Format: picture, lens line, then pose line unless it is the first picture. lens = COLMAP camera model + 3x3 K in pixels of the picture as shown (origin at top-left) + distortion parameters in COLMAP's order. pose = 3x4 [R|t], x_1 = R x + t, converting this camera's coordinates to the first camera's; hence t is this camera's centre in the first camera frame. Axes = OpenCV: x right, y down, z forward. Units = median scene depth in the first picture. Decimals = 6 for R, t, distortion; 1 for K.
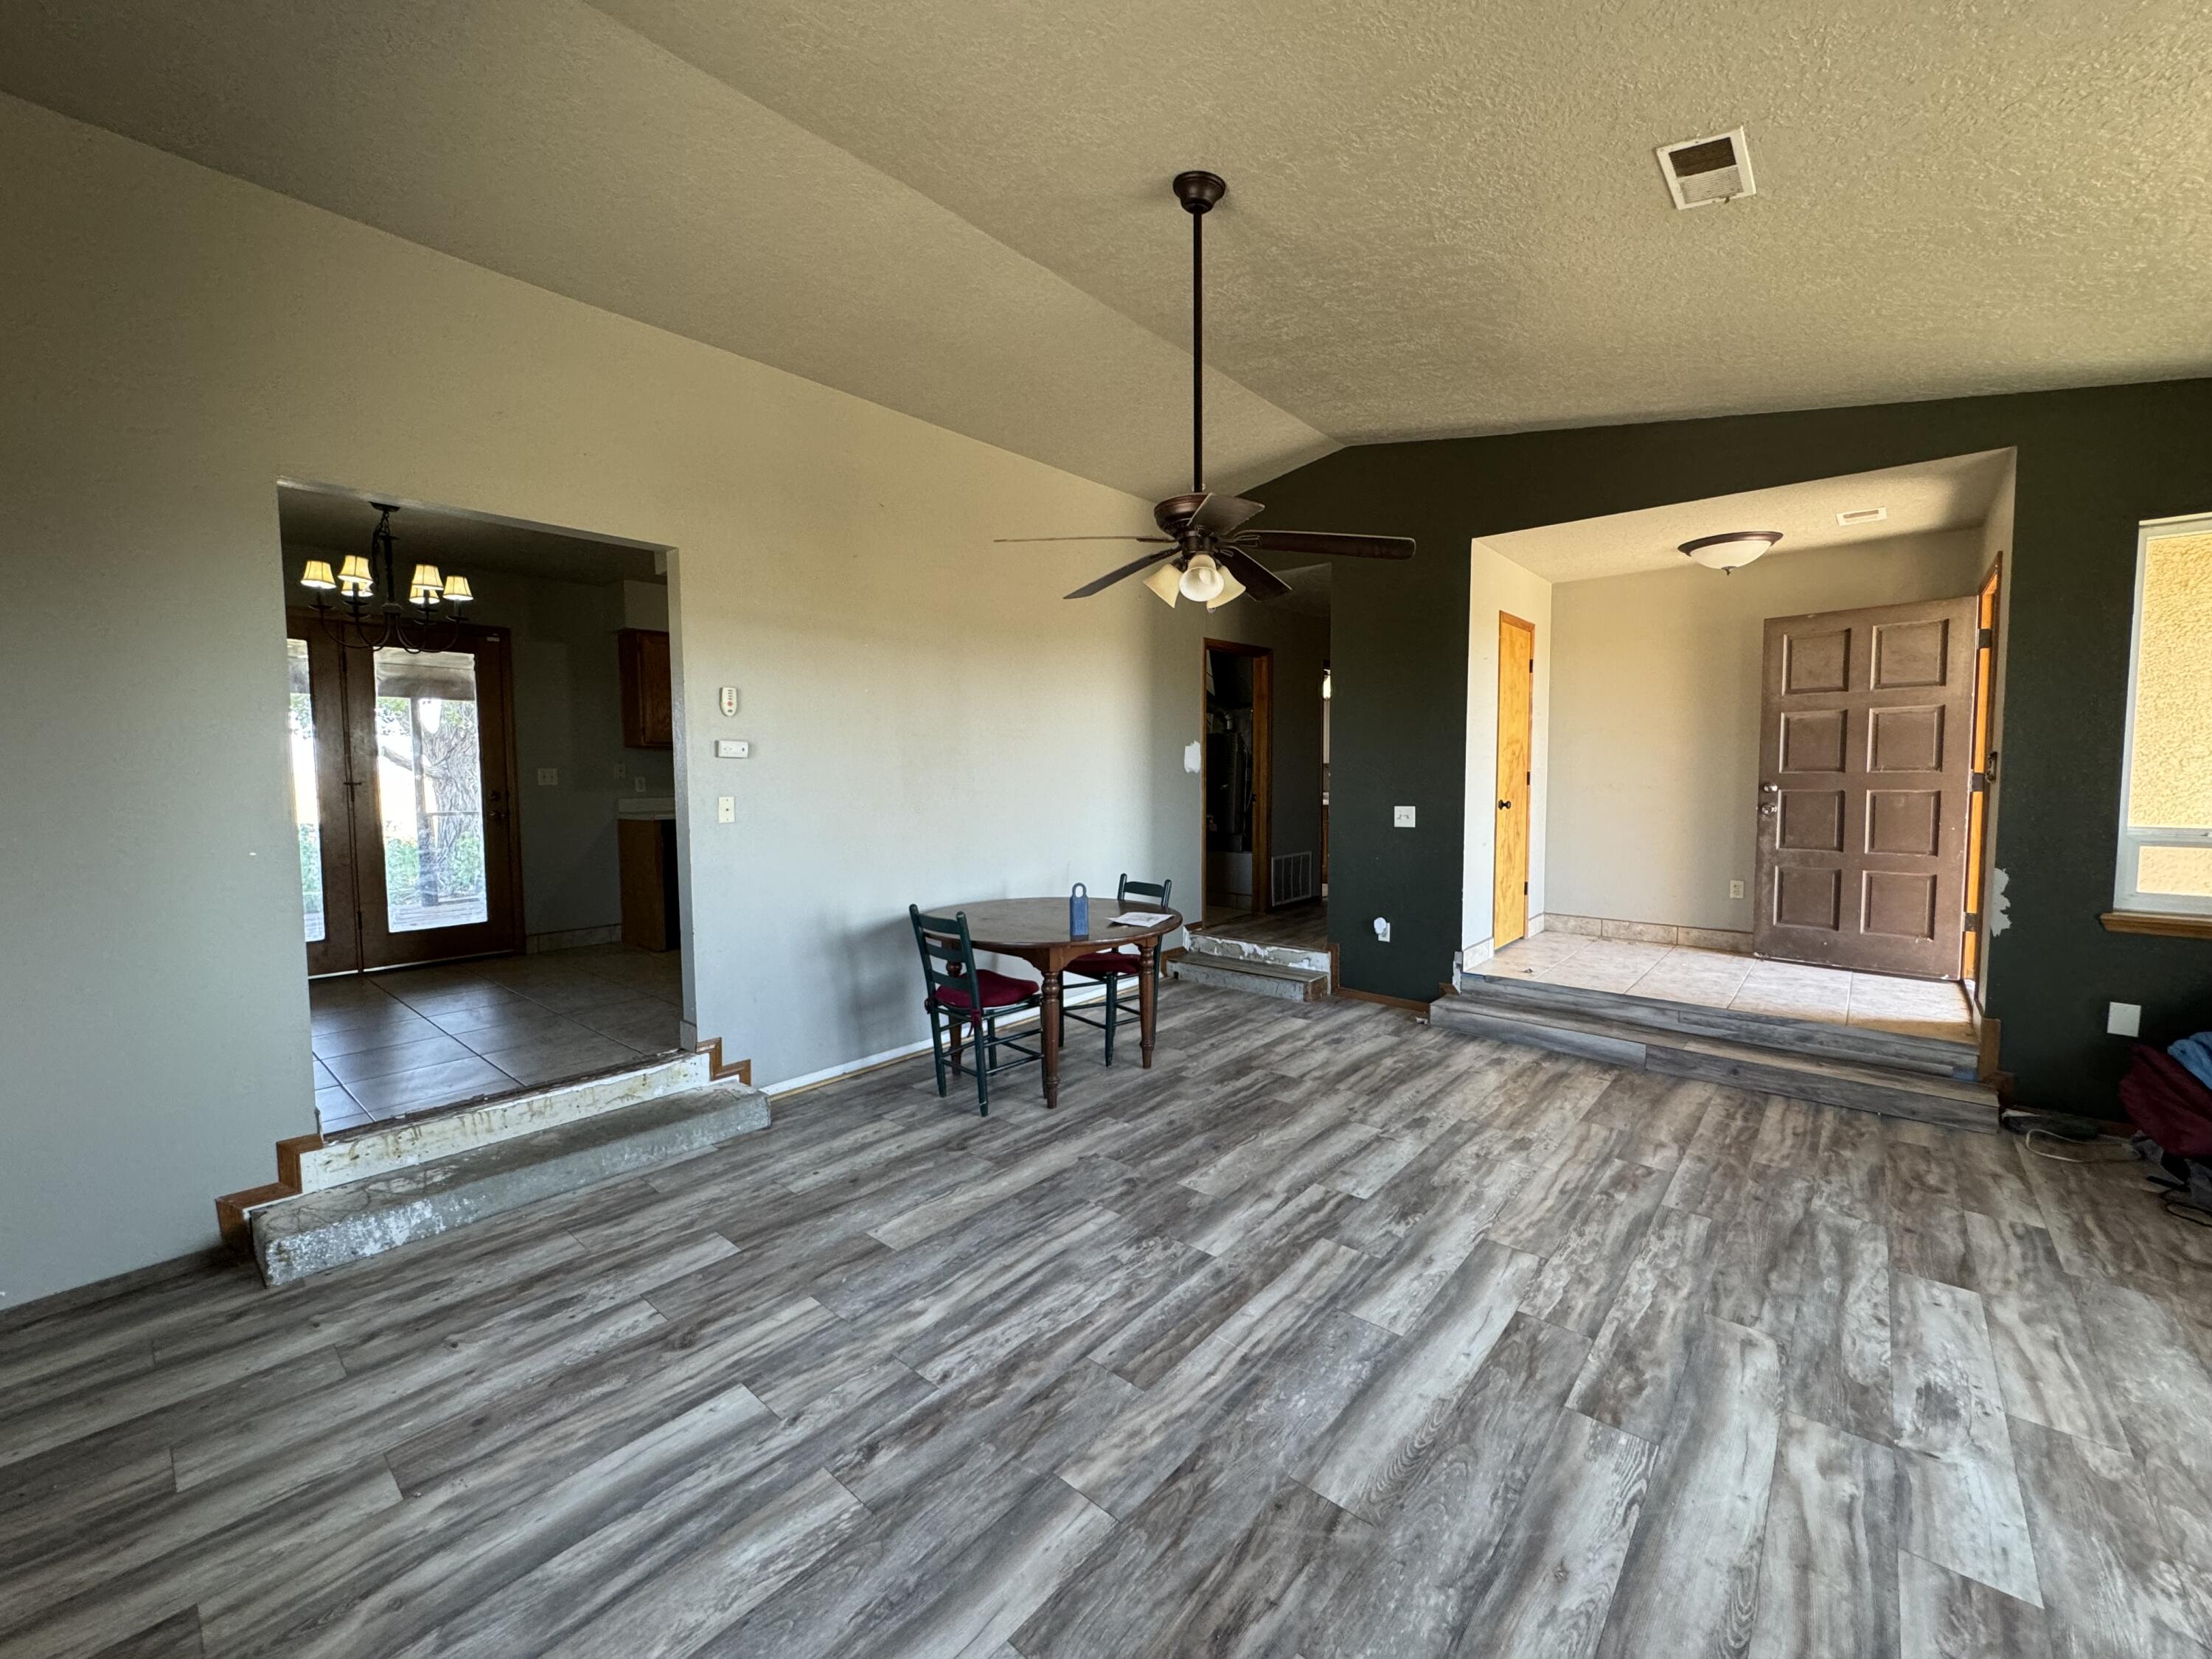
lens RADIAL K [[887.9, 0, 1110.5], [0, 887.9, 827.1], [0, 0, 1]] dist [-0.003580, 0.000186]
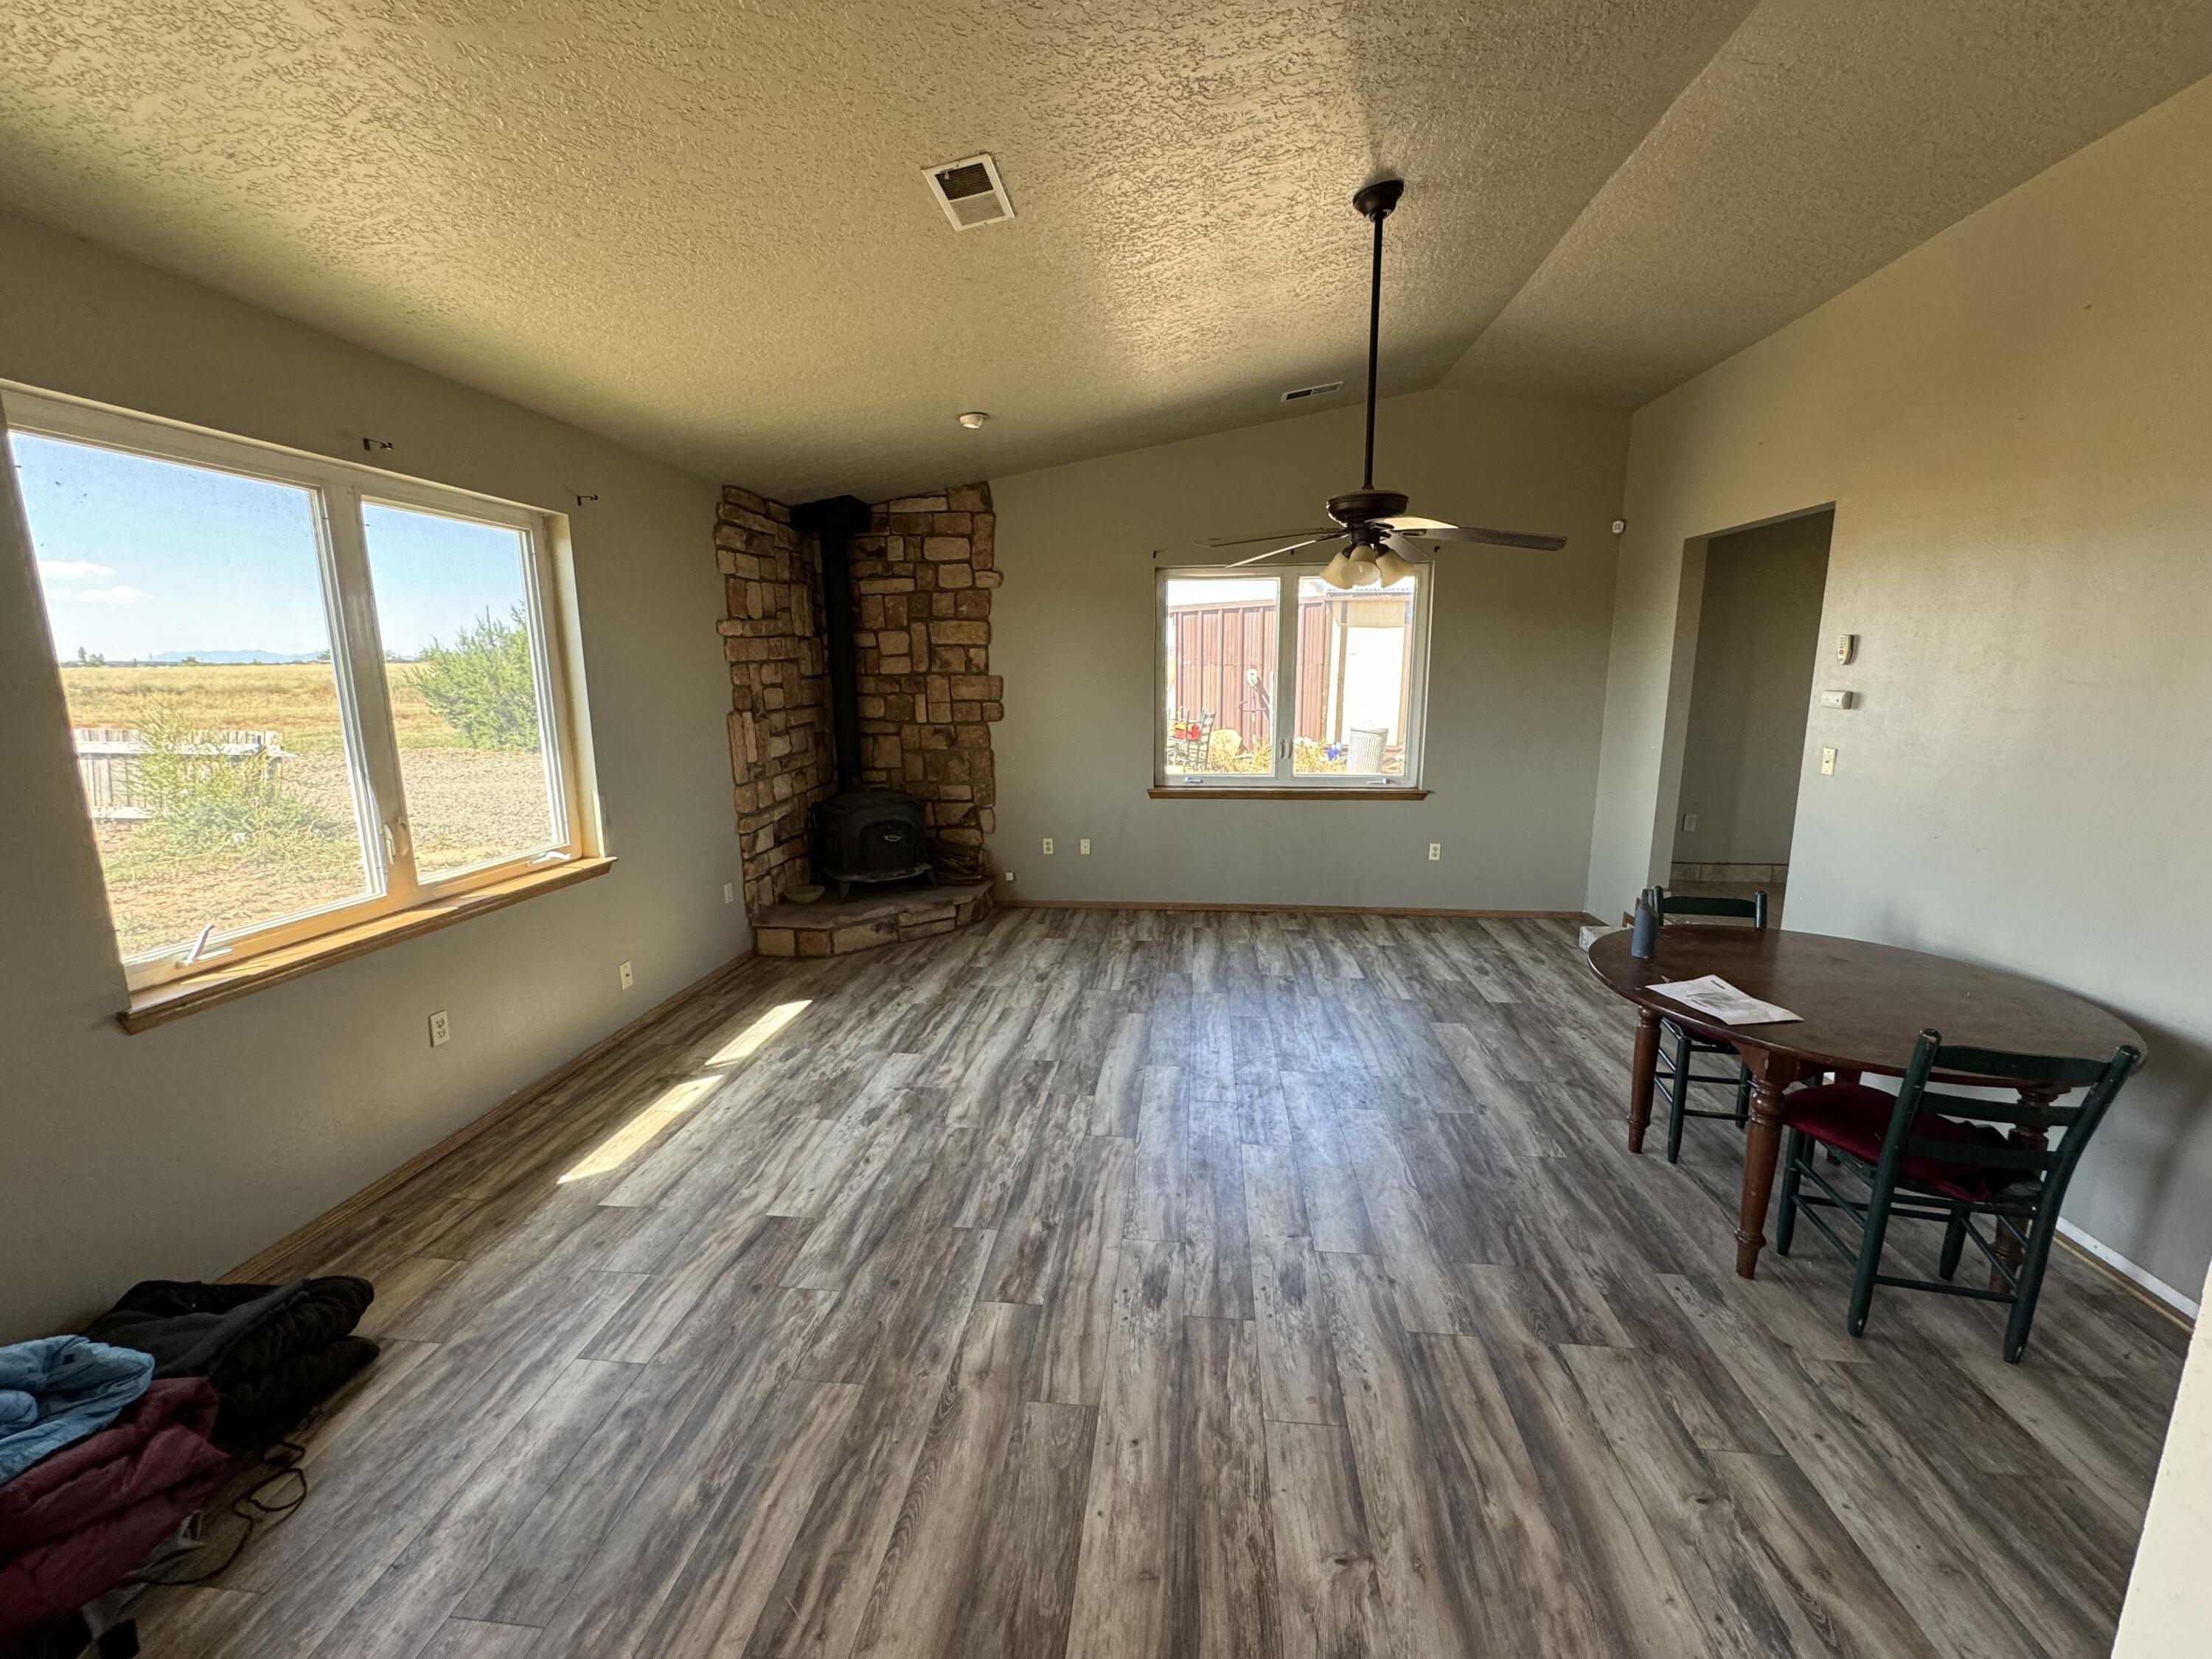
lens RADIAL K [[887.9, 0, 1106.5], [0, 887.9, 830.4], [0, 0, 1]] dist [-0.003580, 0.000186]
pose [[-0.822889, 0.117989, -0.555817, 1.199025], [-0.023475, 0.970307, 0.240733, -0.251569], [0.567717, 0.211145, -0.795685, 2.067985]]
